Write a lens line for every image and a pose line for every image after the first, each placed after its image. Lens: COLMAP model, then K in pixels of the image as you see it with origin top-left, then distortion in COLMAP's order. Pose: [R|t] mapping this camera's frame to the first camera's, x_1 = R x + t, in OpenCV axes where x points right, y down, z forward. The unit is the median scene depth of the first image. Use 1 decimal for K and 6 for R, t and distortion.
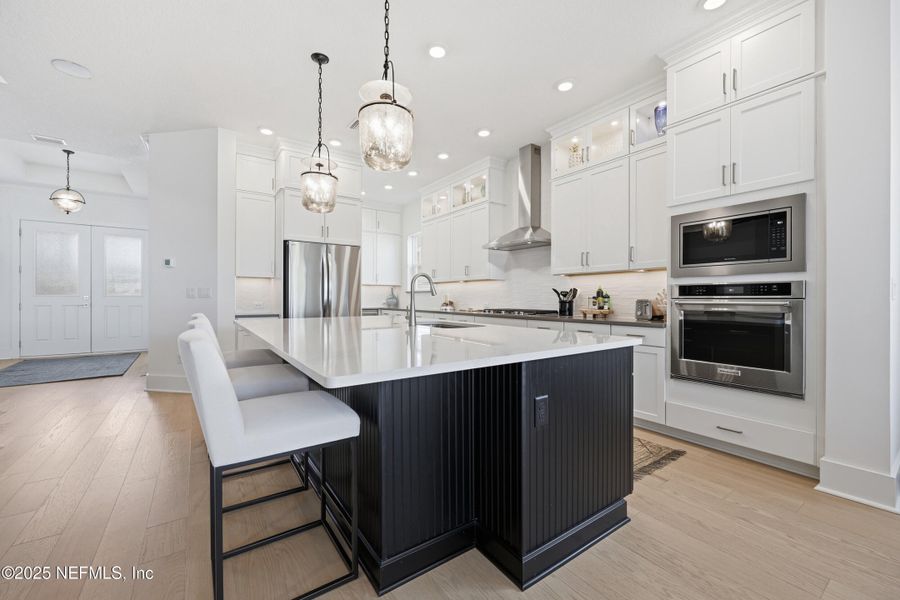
lens RADIAL K [[364.9, 0, 448.2], [0, 364.9, 299.2], [0, 0, 1]] dist [-0.000248, 0.000186]
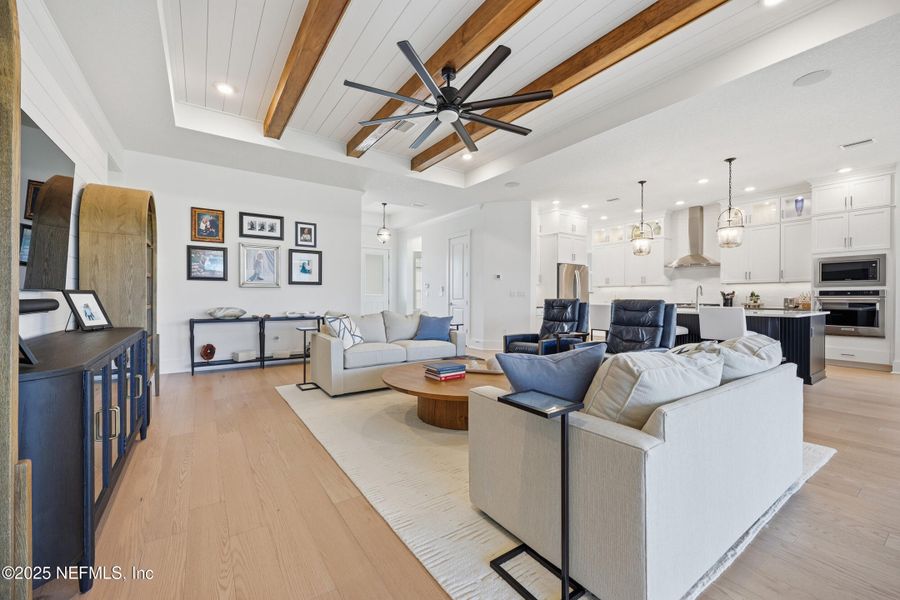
lens RADIAL K [[364.9, 0, 445.2], [0, 364.9, 298.1], [0, 0, 1]] dist [-0.000248, 0.000186]
pose [[0.999893, 0.000190, -0.014629, -1.249059], [-0.000172, 0.999999, 0.001220, 0.002249], [0.014629, -0.001217, 0.999892, -0.958390]]
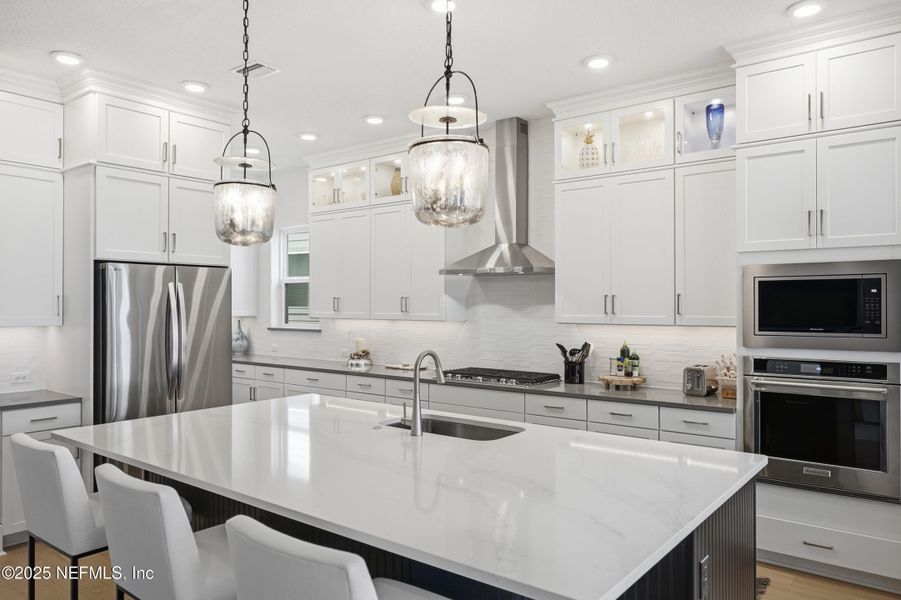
lens RADIAL K [[633.5, 0, 456.9], [0, 633.5, 303.2], [0, 0, 1]] dist [0.001425, 0.003864]
pose [[0.955797, -0.001018, 0.294026, -0.279687], [0.002756, 0.999981, -0.005495, -0.118897], [-0.294015, 0.006062, 0.955782, -0.064058]]
